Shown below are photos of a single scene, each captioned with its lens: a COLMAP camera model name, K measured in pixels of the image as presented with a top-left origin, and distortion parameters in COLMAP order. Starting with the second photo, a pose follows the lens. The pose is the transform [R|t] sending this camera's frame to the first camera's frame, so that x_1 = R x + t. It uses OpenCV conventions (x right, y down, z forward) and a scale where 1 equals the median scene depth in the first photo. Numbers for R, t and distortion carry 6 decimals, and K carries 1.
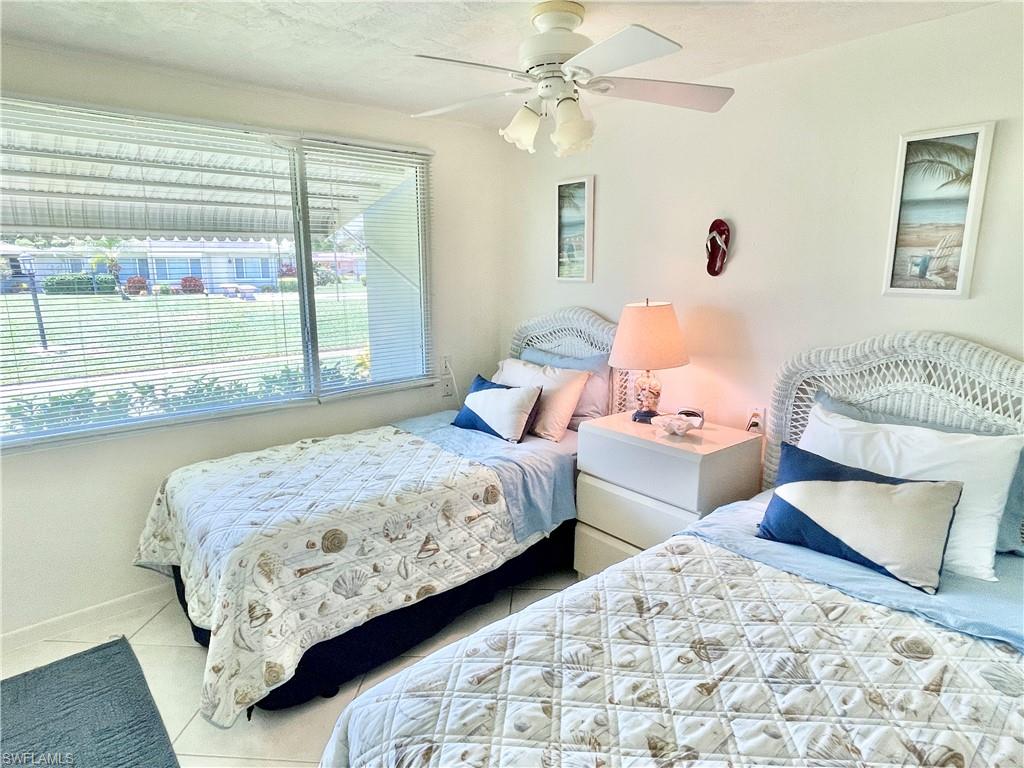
lens RADIAL K [[598.9, 0, 512.5], [0, 598.9, 382.8], [0, 0, 1]] dist [-0.000942, 0.000425]
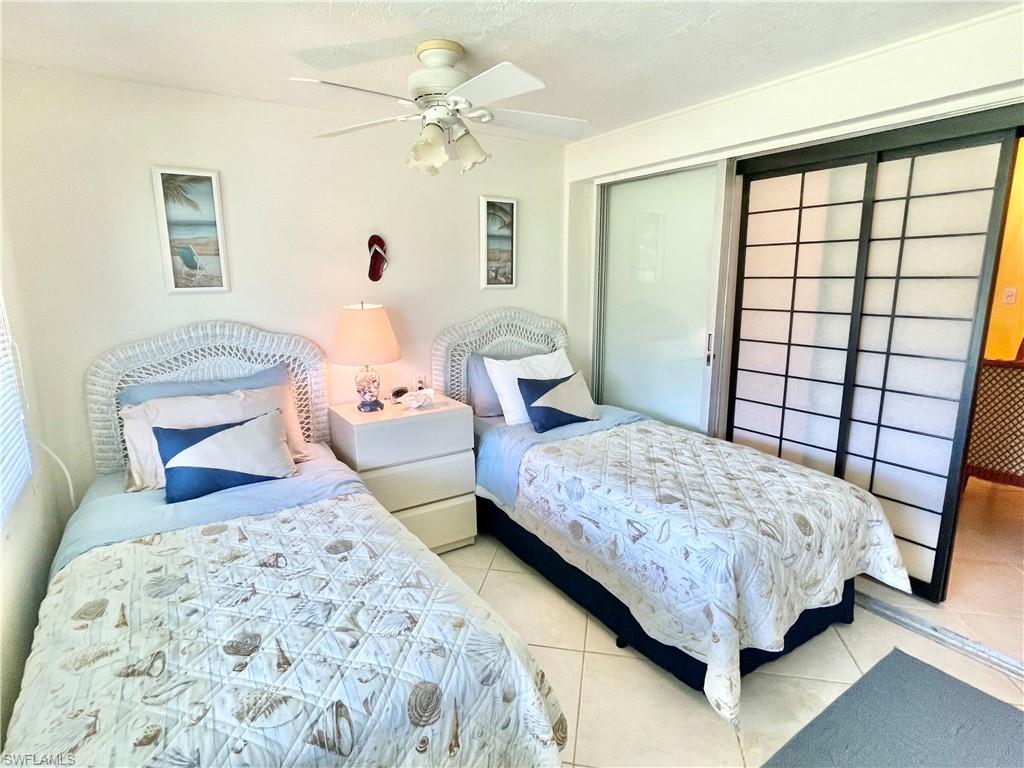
lens RADIAL K [[543.5, 0, 512.0], [0, 543.5, 383.2], [0, 0, 1]] dist [-0.003696, -0.000957]
pose [[0.119620, -0.195246, 0.973432, -0.920977], [0.199069, 0.965277, 0.169148, -0.132475], [-0.972657, 0.173547, 0.154334, 0.721387]]
